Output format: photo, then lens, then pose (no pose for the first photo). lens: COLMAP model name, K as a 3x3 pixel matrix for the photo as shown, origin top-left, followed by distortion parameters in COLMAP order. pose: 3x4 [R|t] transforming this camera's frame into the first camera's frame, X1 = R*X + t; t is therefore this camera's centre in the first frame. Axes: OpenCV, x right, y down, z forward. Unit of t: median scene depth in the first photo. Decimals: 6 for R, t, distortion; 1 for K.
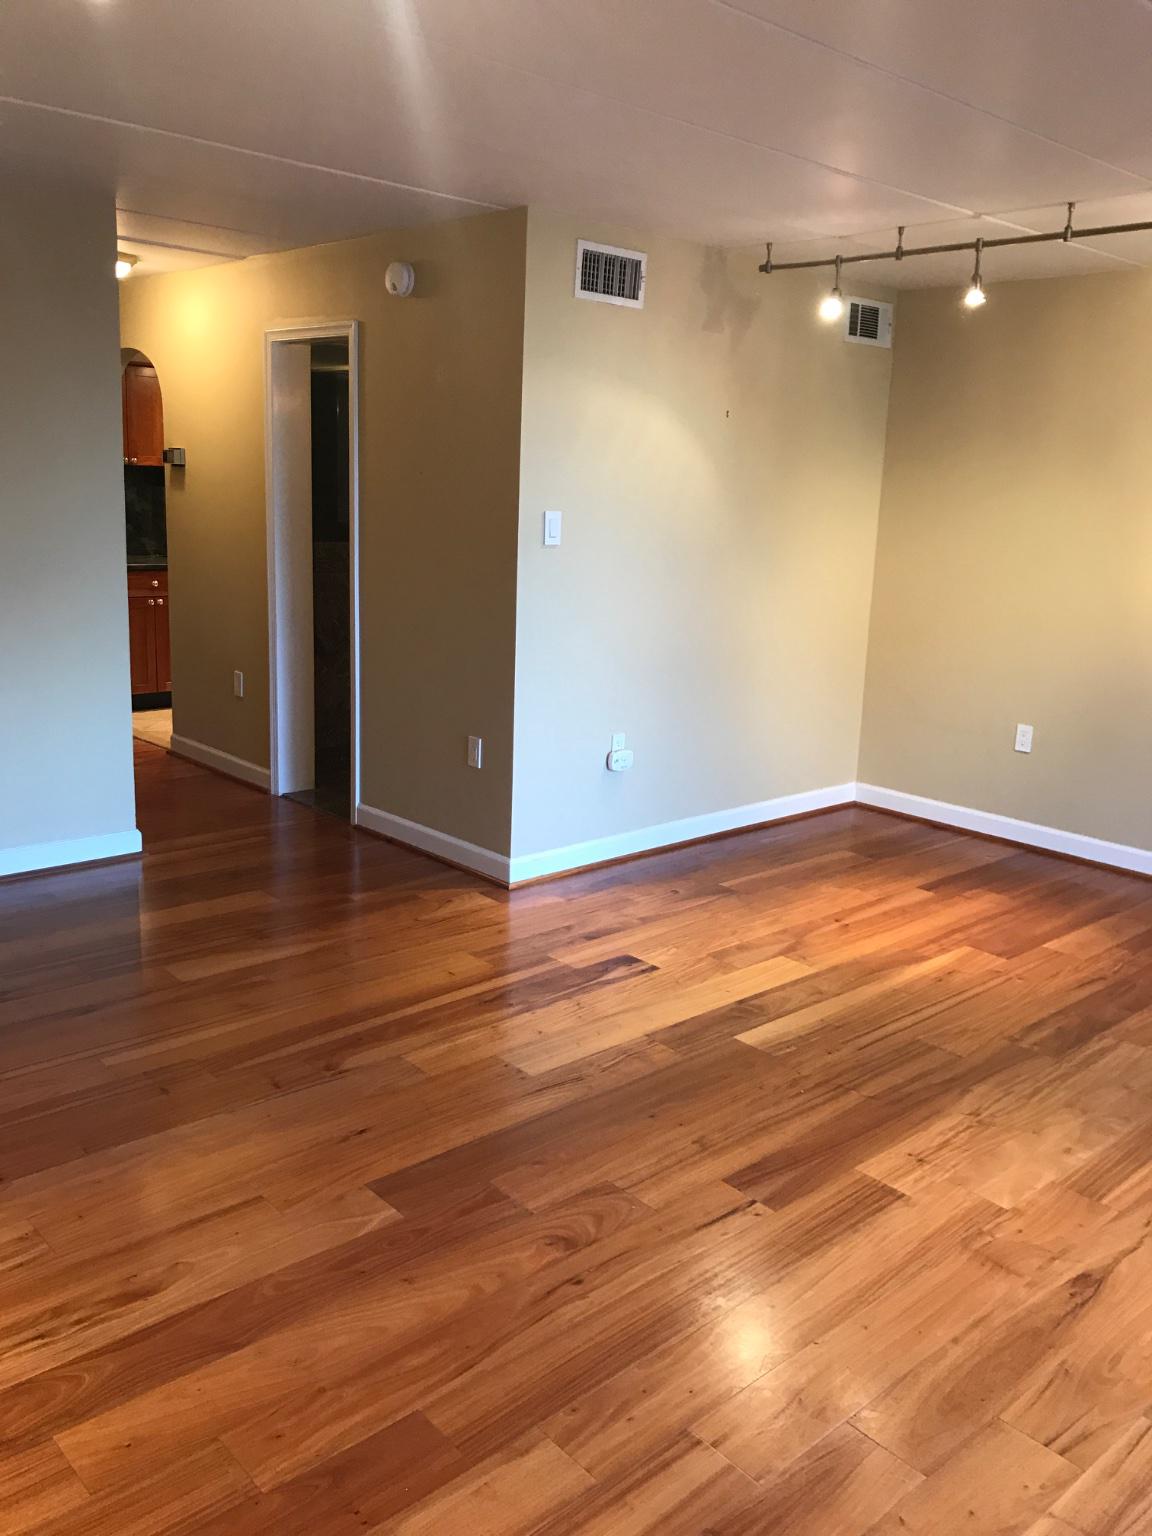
lens RADIAL K [[1273.4, 0, 588.7], [0, 1273.4, 763.5], [0, 0, 1]] dist [0.025239, -0.024262]
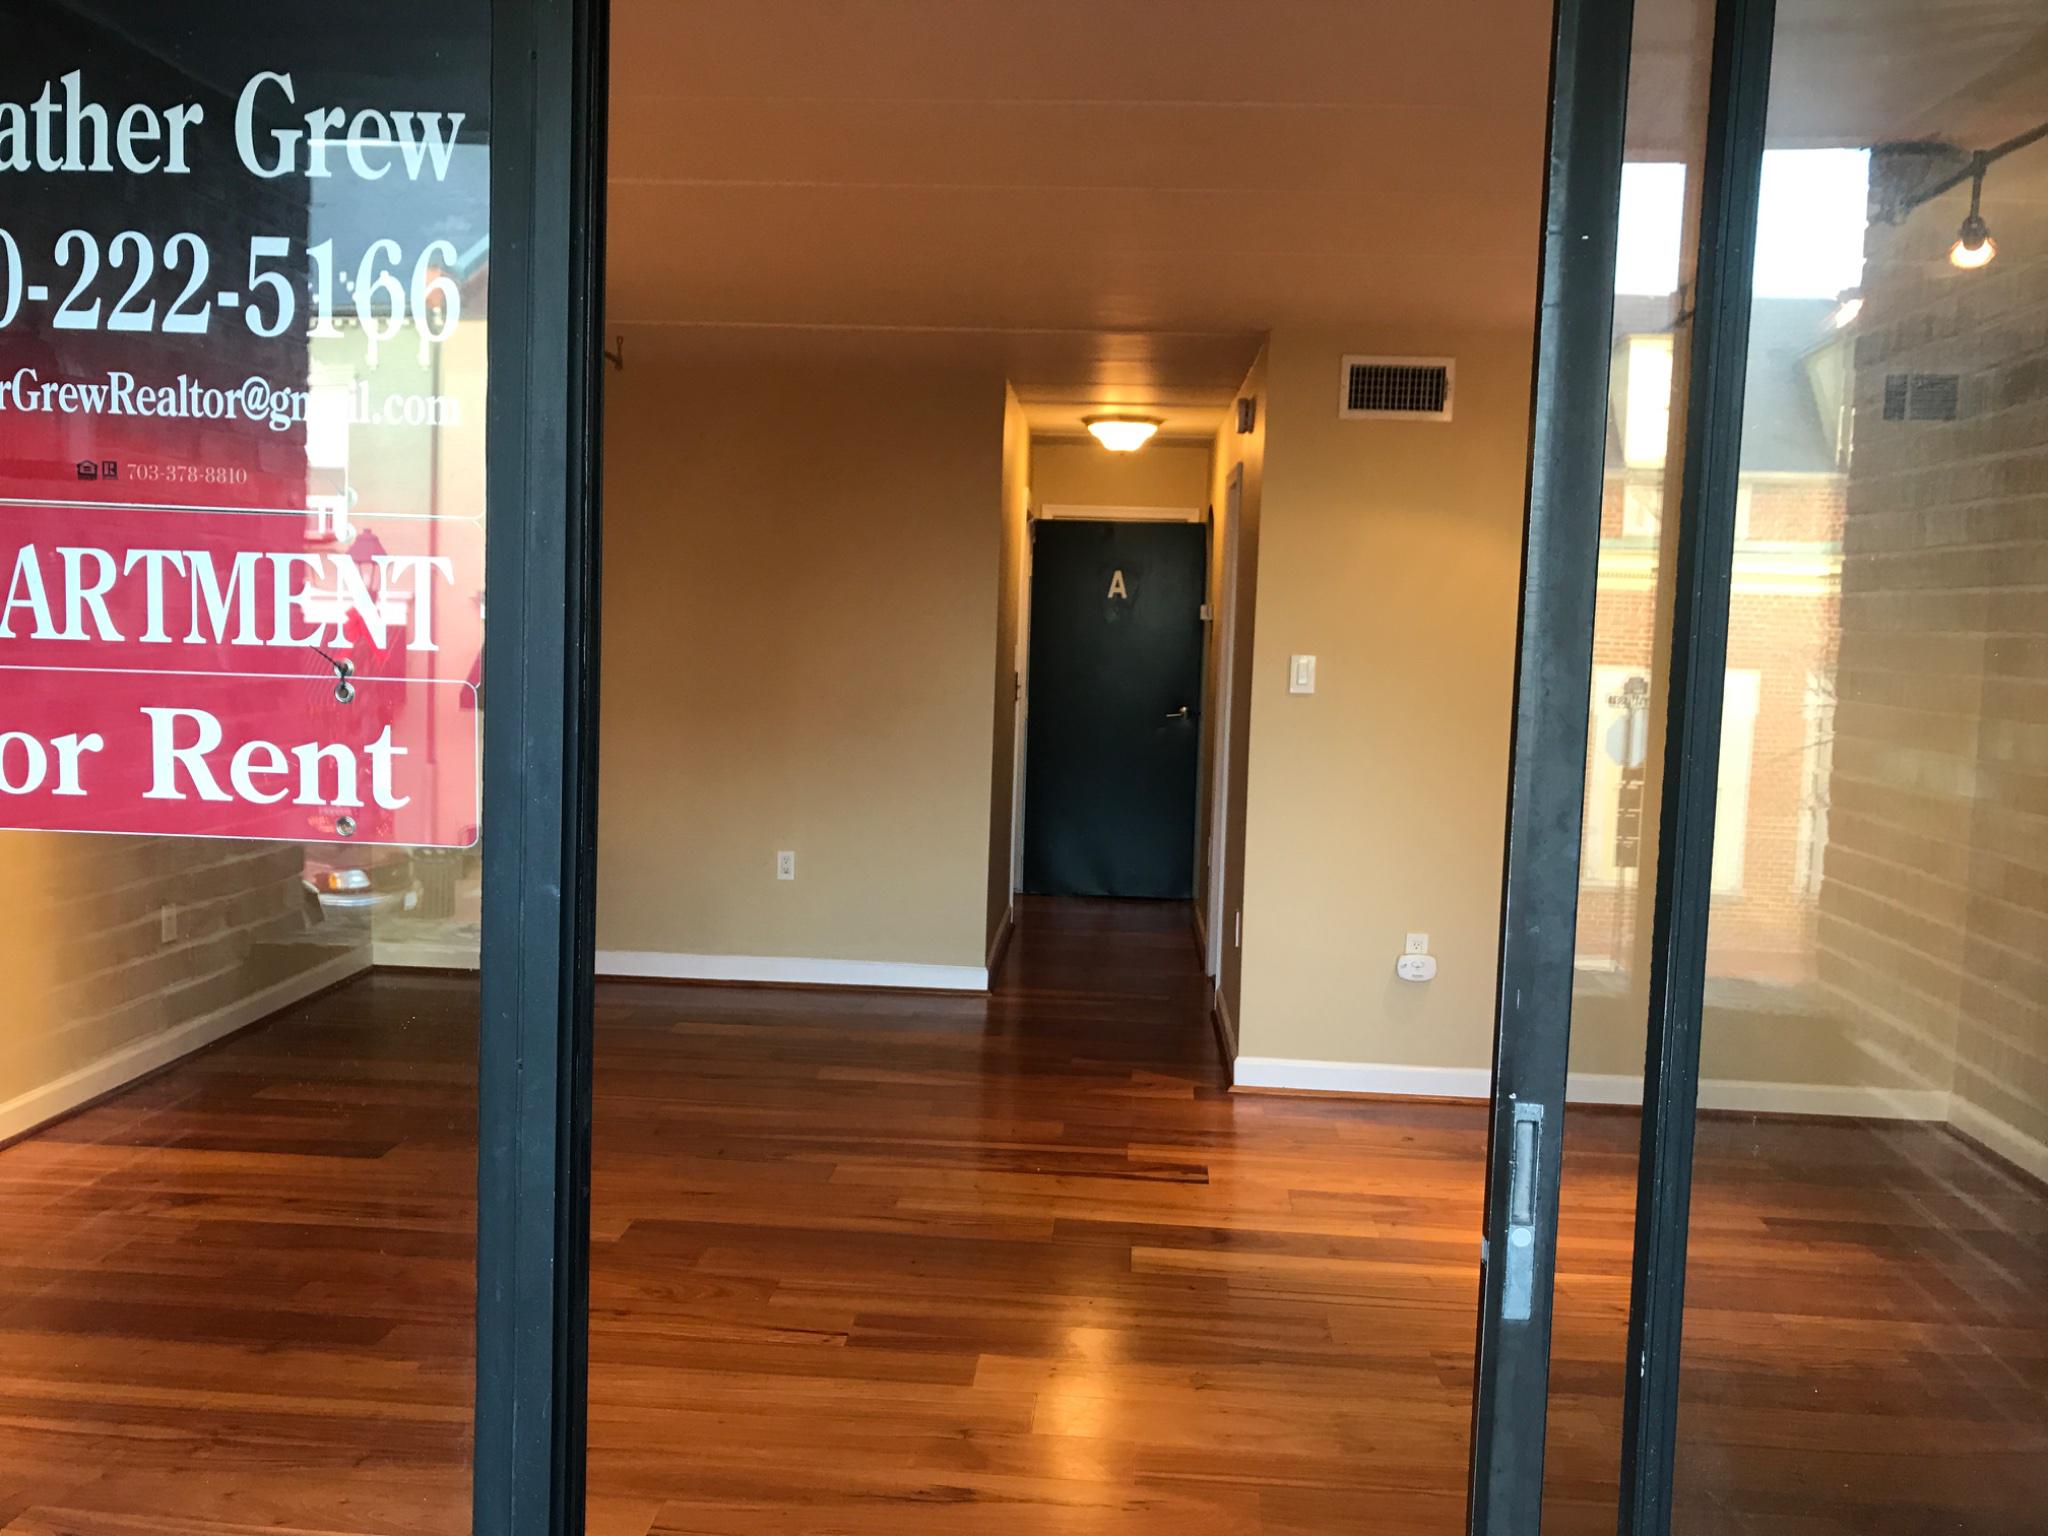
lens RADIAL K [[1697.9, 0, 1026.0], [0, 1697.9, 759.9], [0, 0, 1]] dist [0.025239, -0.024262]
pose [[0.686424, 0.047993, -0.725616, 0.687915], [-0.166020, 0.981811, -0.092115, 0.009431], [0.707996, 0.183697, 0.681907, 0.090466]]
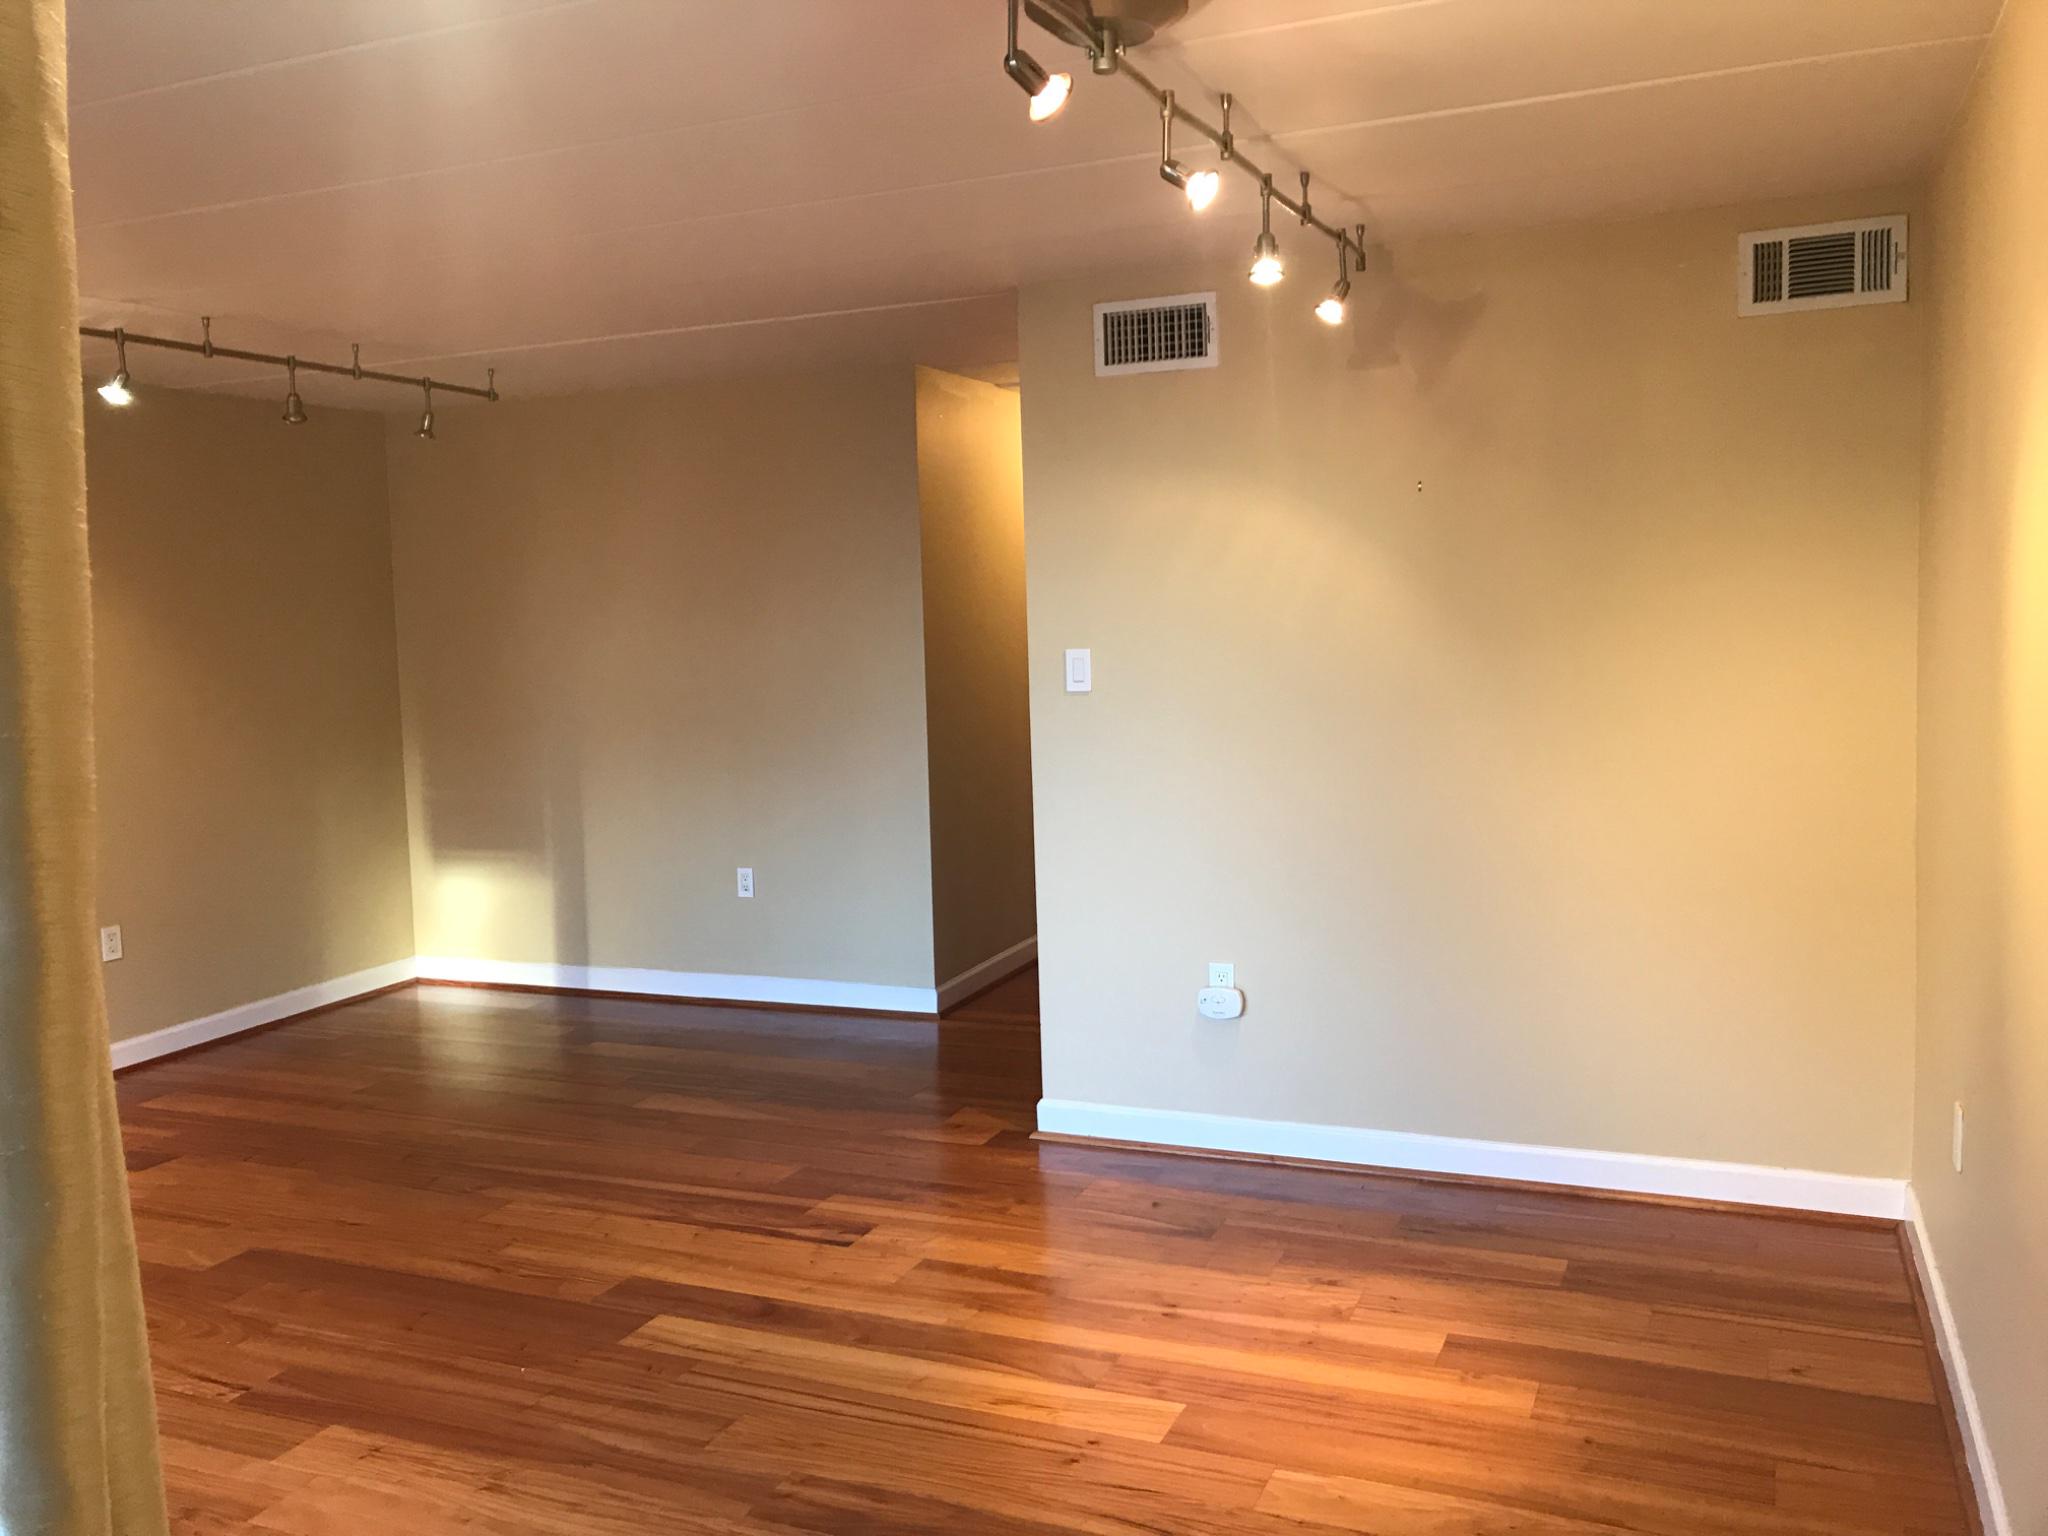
lens RADIAL K [[1697.9, 0, 1012.5], [0, 1697.9, 755.0], [0, 0, 1]] dist [0.025239, -0.024262]
pose [[0.401880, 0.030662, -0.915179, 0.896422], [-0.156320, 0.987066, -0.035574, -0.093198], [0.902251, 0.157358, 0.401475, 0.567066]]
